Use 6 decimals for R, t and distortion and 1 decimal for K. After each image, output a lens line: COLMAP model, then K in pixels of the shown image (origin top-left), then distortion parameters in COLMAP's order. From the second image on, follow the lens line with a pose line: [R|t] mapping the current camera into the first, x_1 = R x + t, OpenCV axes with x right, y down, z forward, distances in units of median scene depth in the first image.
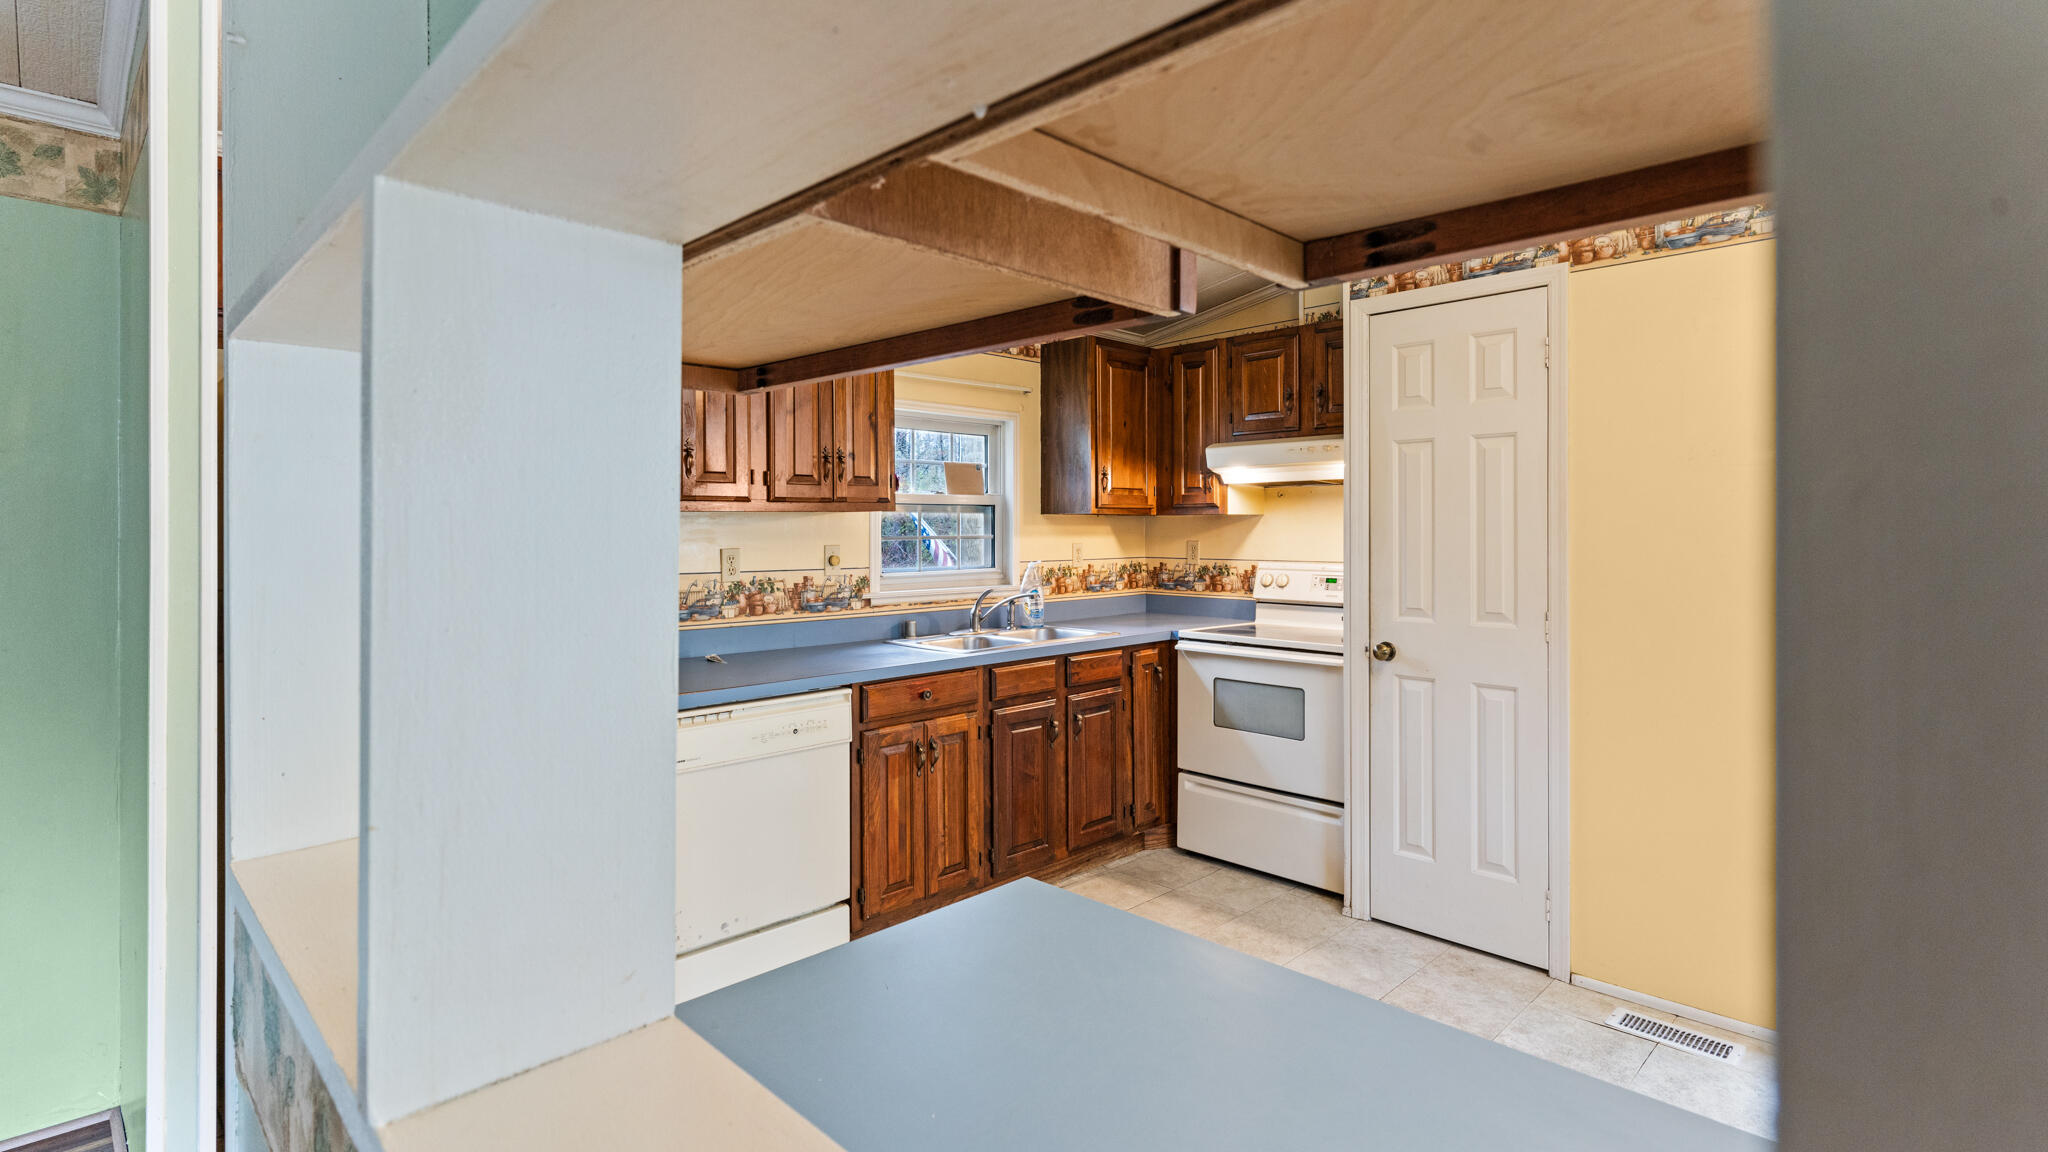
lens RADIAL K [[976.7, 0, 1027.6], [0, 976.7, 526.5], [0, 0, 1]] dist [-0.003168, 0.000003]
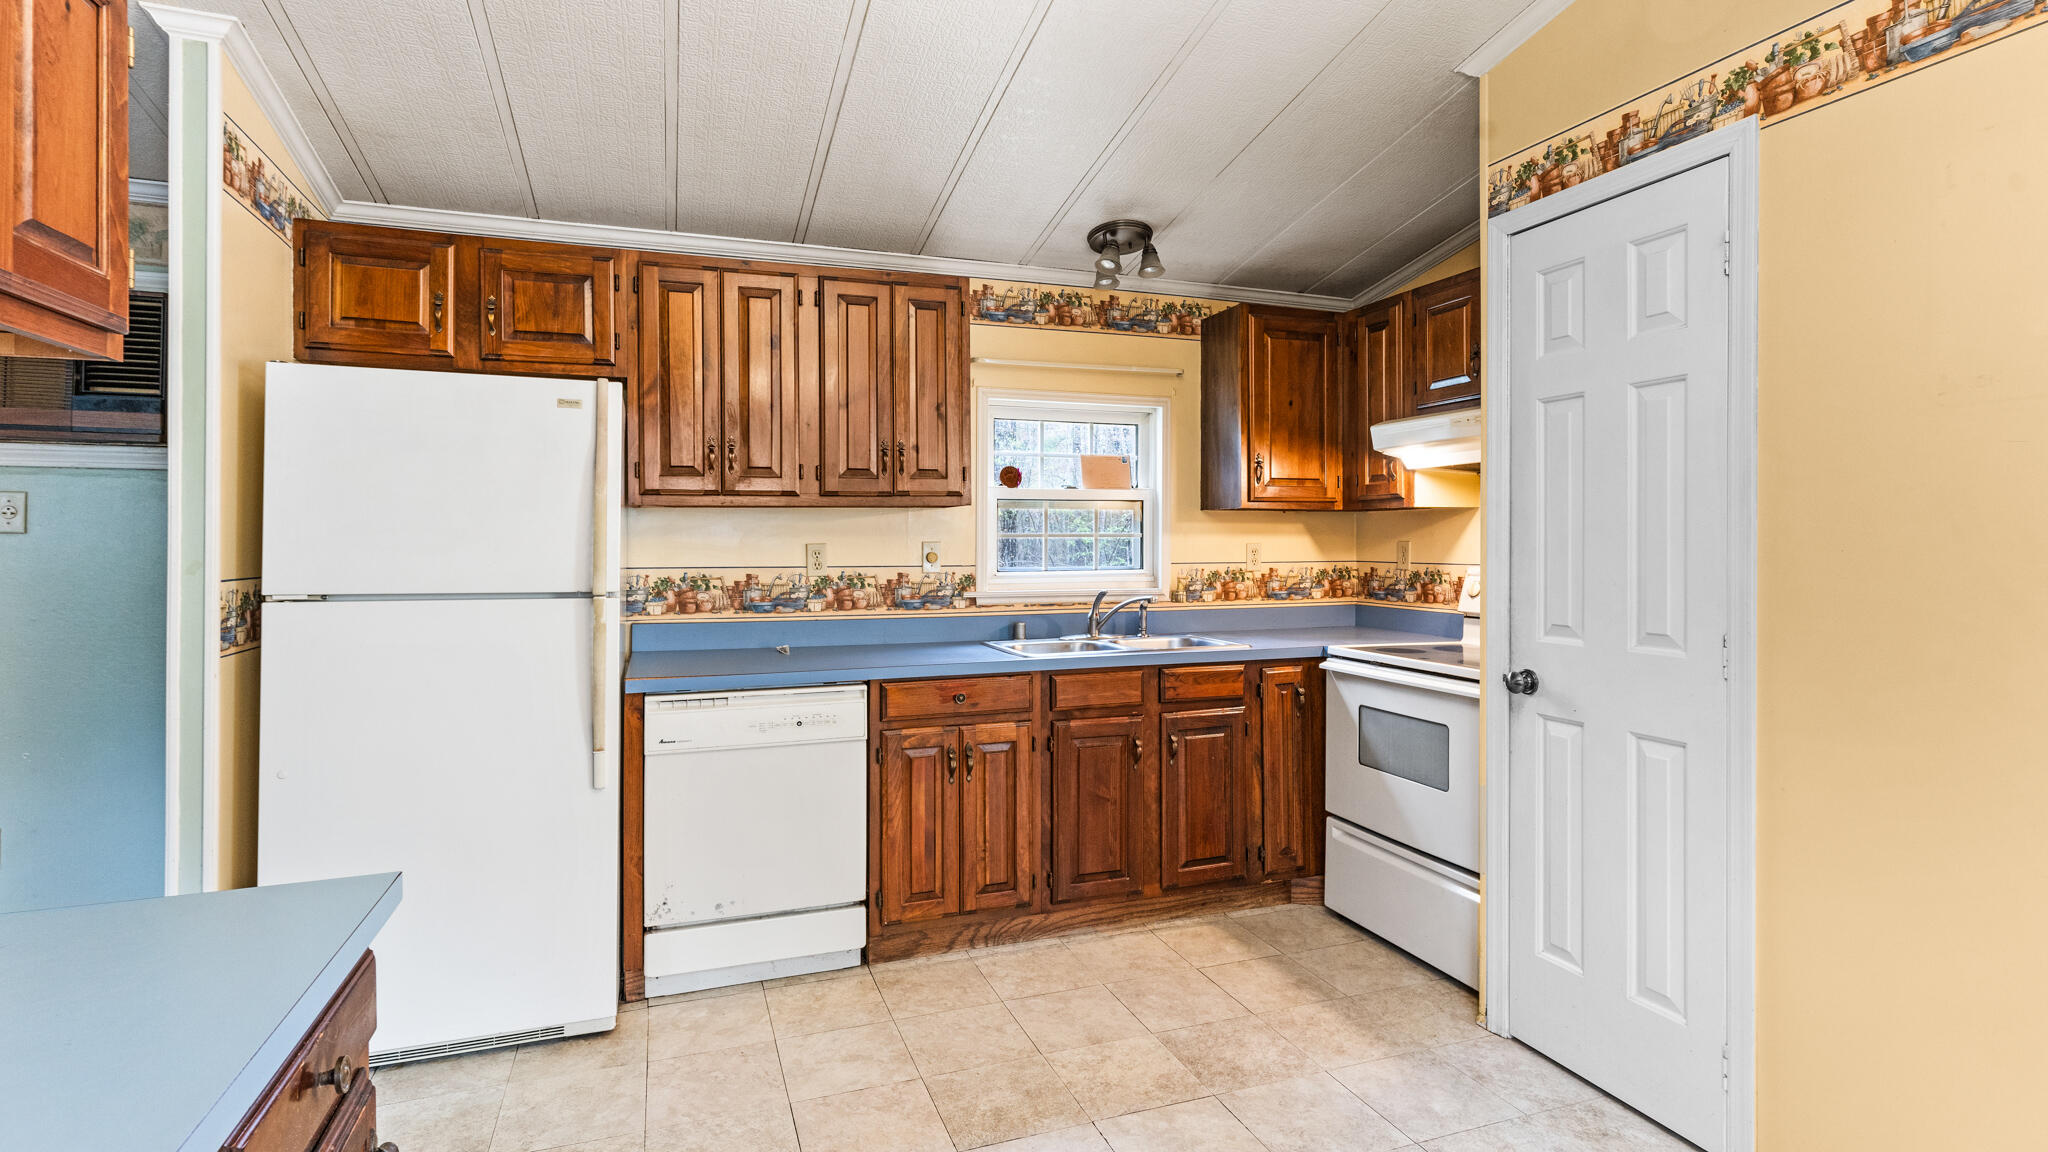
lens RADIAL K [[993.9, 0, 1028.2], [0, 993.9, 539.9], [0, 0, 1]] dist [-0.001077, -0.001360]
pose [[0.907232, -0.000191, -0.420631, 0.312370], [0.000926, 0.999998, 0.001542, 0.015992], [0.420630, -0.001788, 0.907230, 0.137801]]
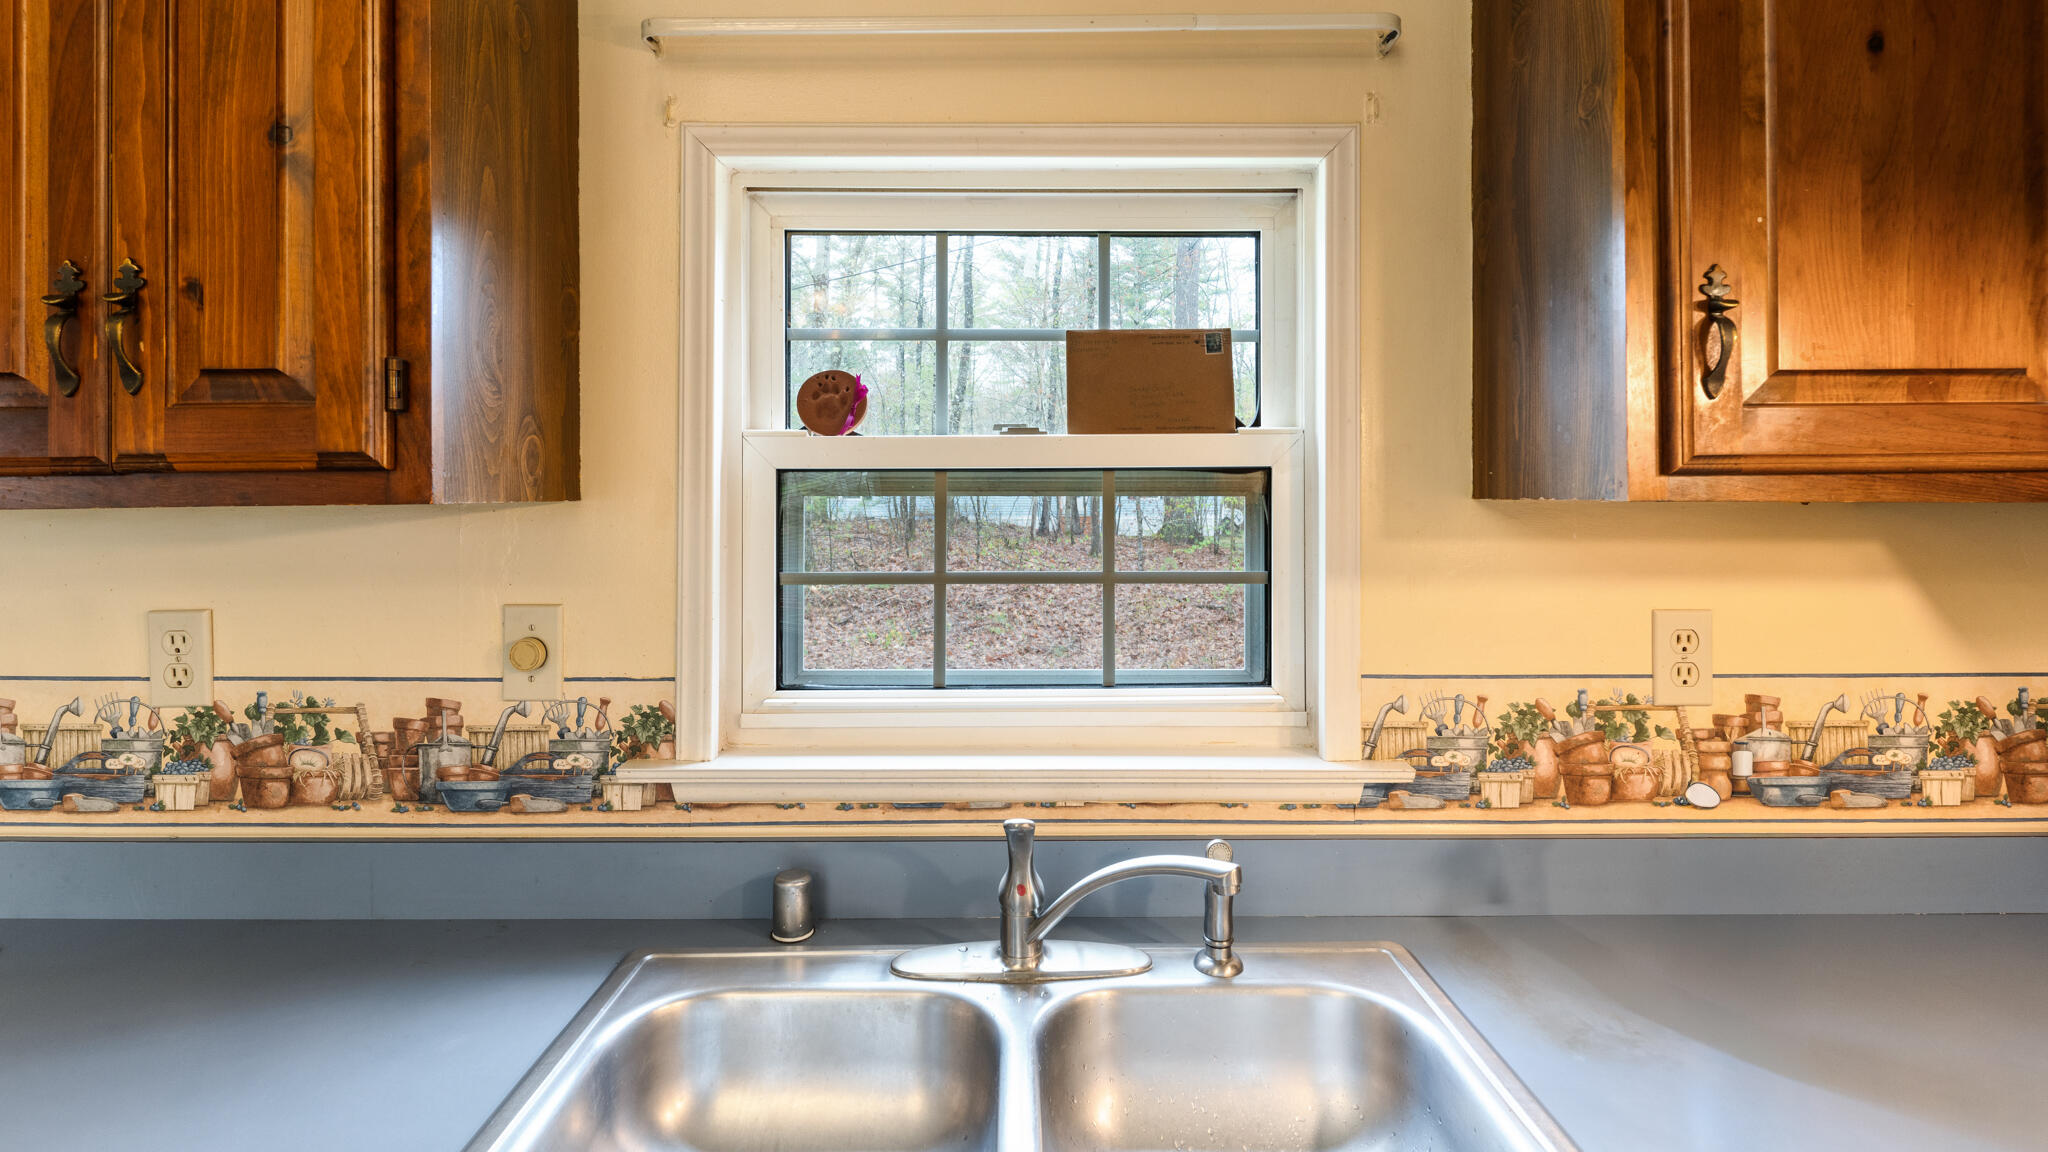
lens RADIAL K [[988.3, 0, 1018.1], [0, 988.3, 480.8], [0, 0, 1]] dist [0.001975, 0.000128]
pose [[0.705719, -0.005416, -0.708471, 0.143968], [0.001188, 0.999978, -0.006461, -0.019422], [0.708491, 0.003717, 0.705710, 0.896449]]
